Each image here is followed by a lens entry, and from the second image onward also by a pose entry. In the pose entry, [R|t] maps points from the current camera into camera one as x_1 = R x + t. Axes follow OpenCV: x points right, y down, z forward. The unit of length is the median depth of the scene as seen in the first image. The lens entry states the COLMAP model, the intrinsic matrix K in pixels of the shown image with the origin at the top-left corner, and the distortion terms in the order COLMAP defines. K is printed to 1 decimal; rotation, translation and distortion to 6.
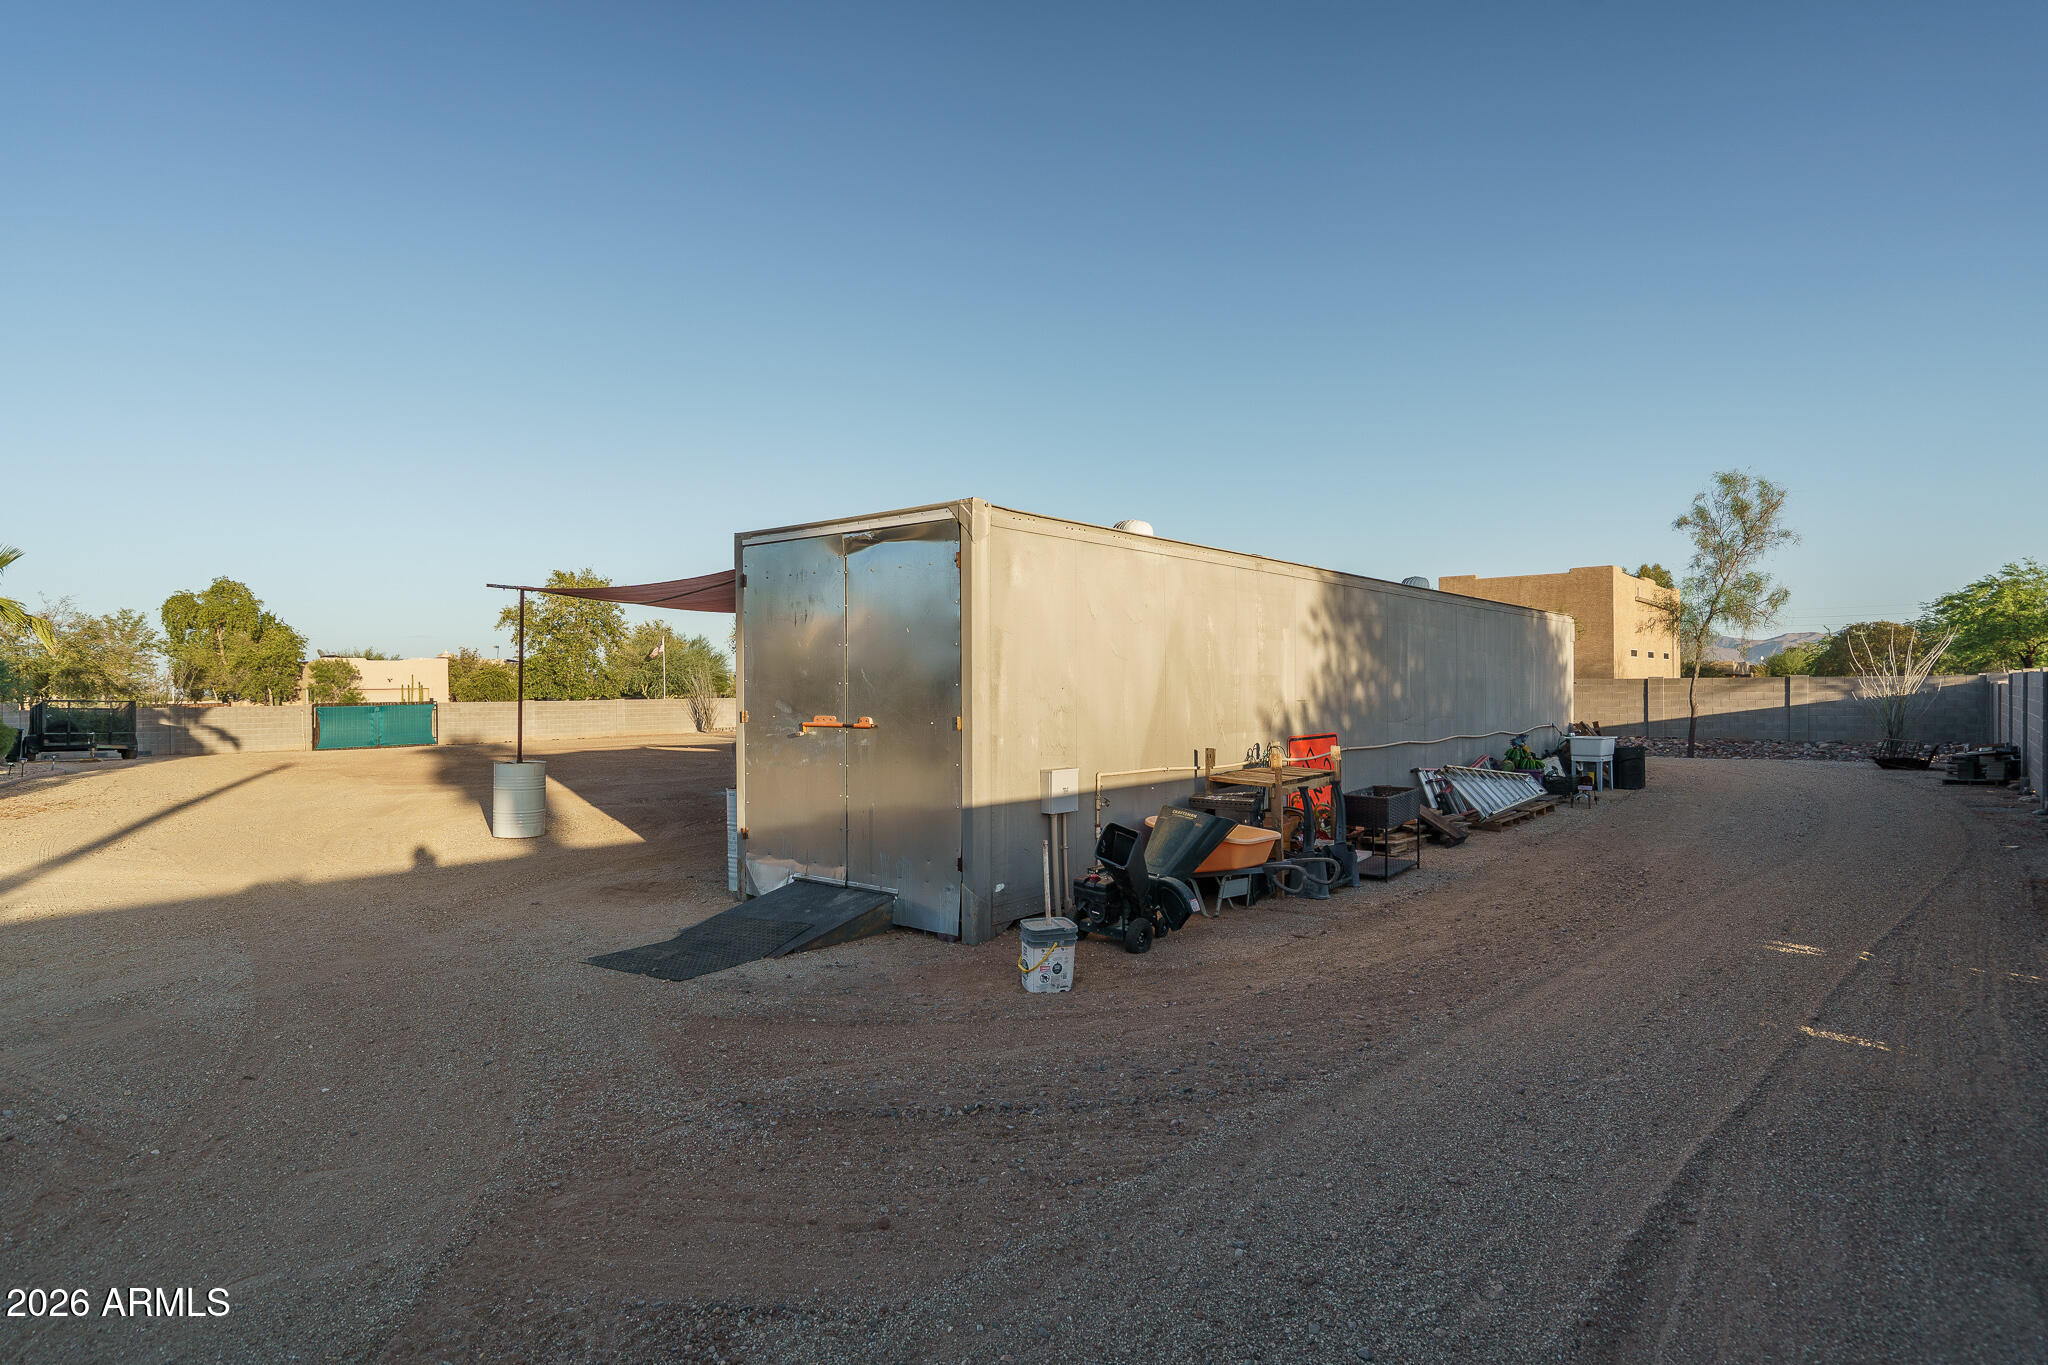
lens RADIAL K [[1095.0, 0, 1014.3], [0, 1095.0, 686.7], [0, 0, 1]] dist [-0.003876, -0.000241]
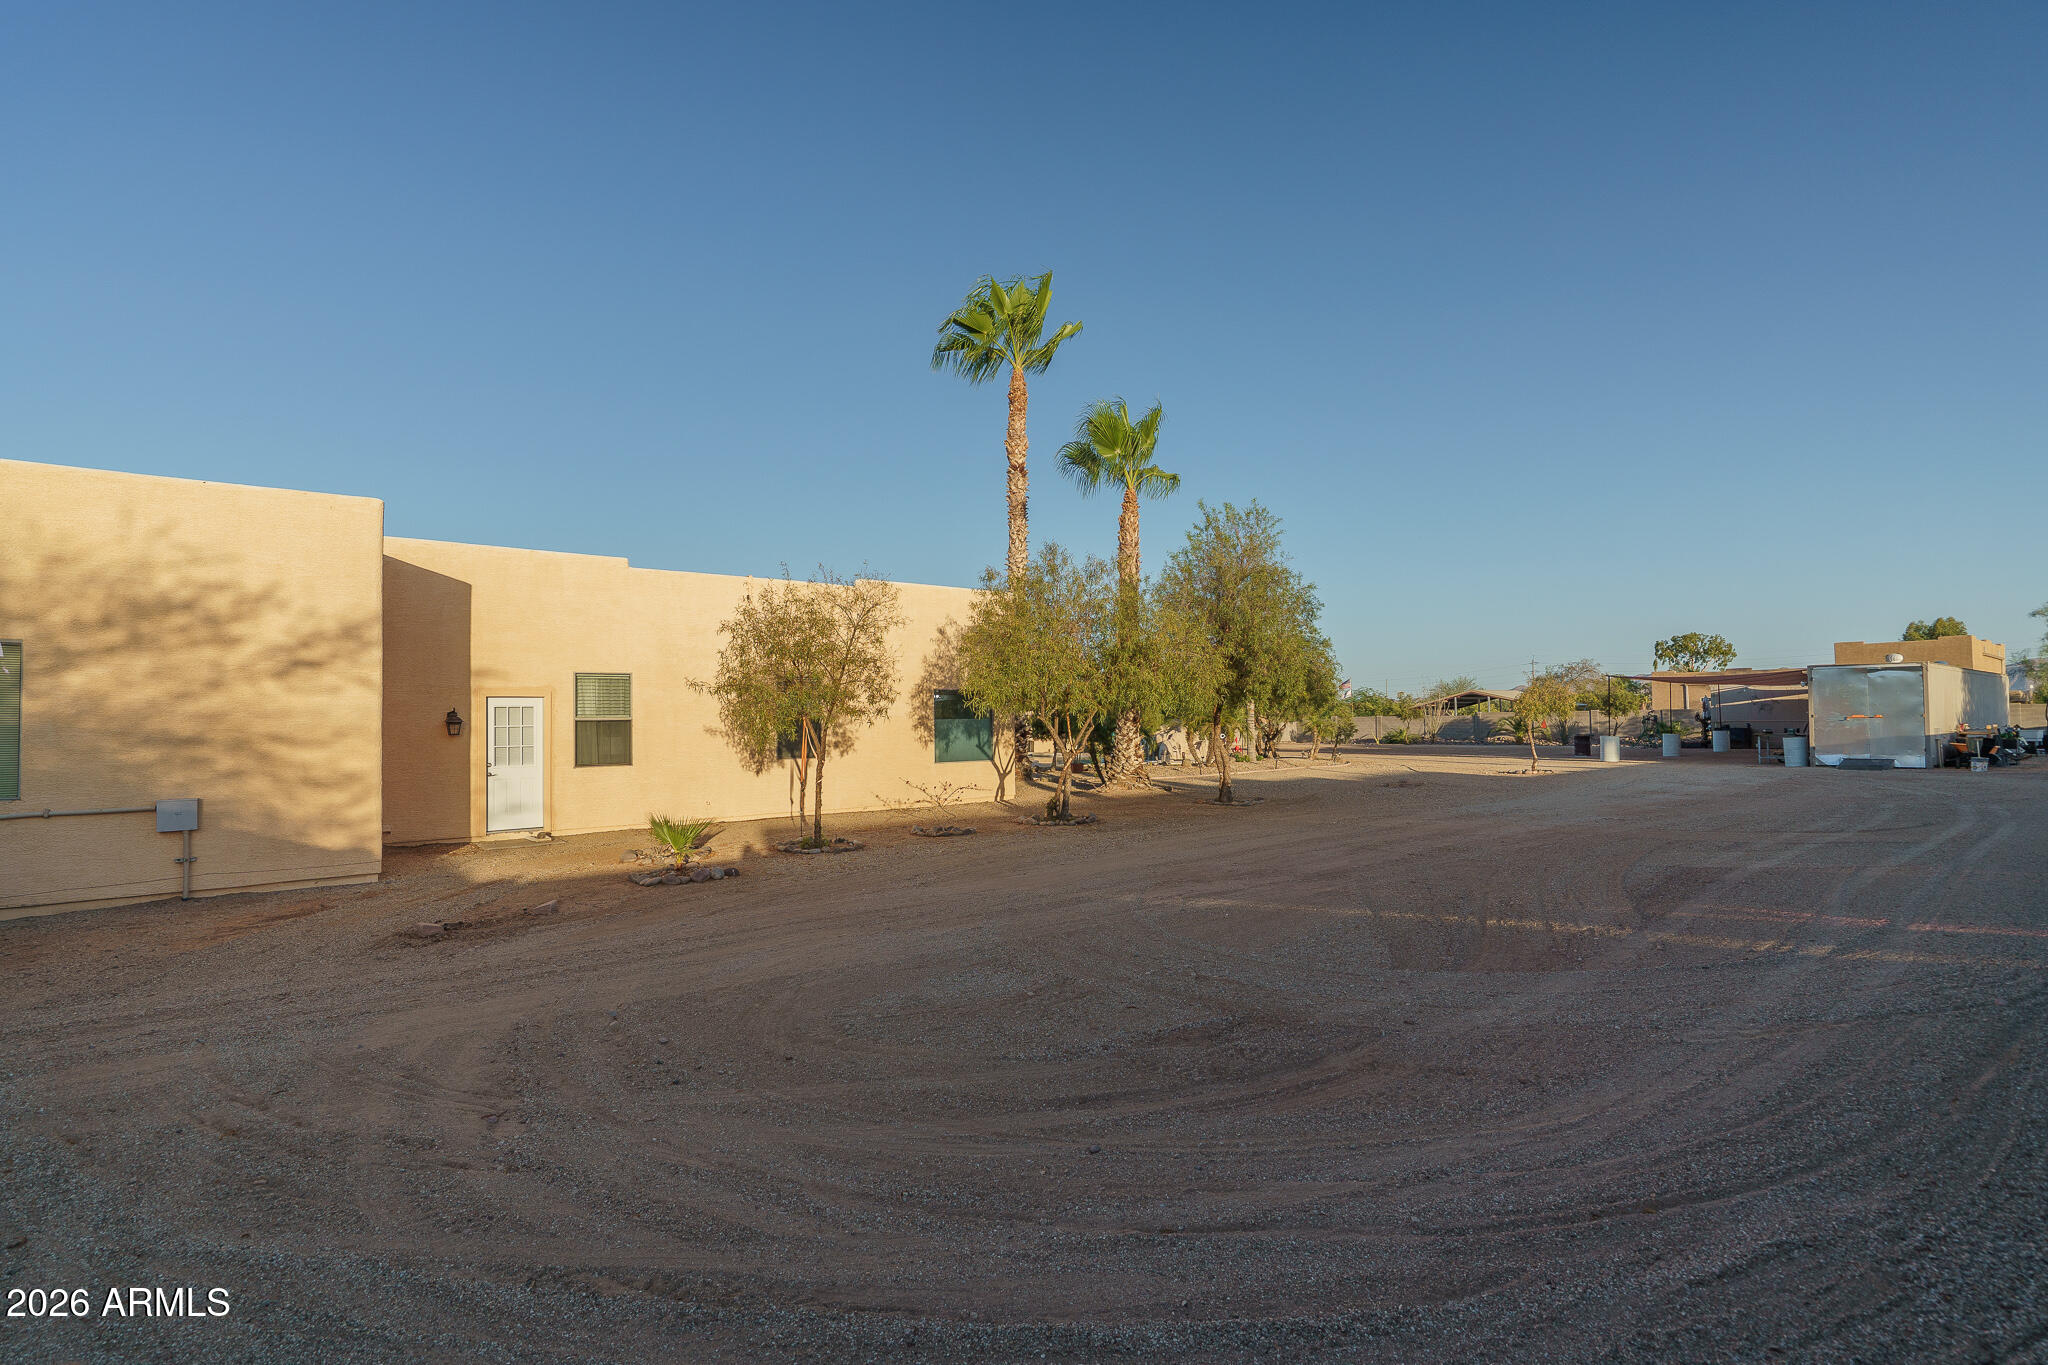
lens RADIAL K [[938.0, 0, 1014.0], [0, 938.0, 690.5], [0, 0, 1]] dist [-0.017942, 0.000653]
pose [[0.976930, -0.015576, -0.212993, -1.598226], [0.009449, 0.999513, -0.029755, 0.006188], [0.213353, 0.027056, 0.976601, -1.884038]]
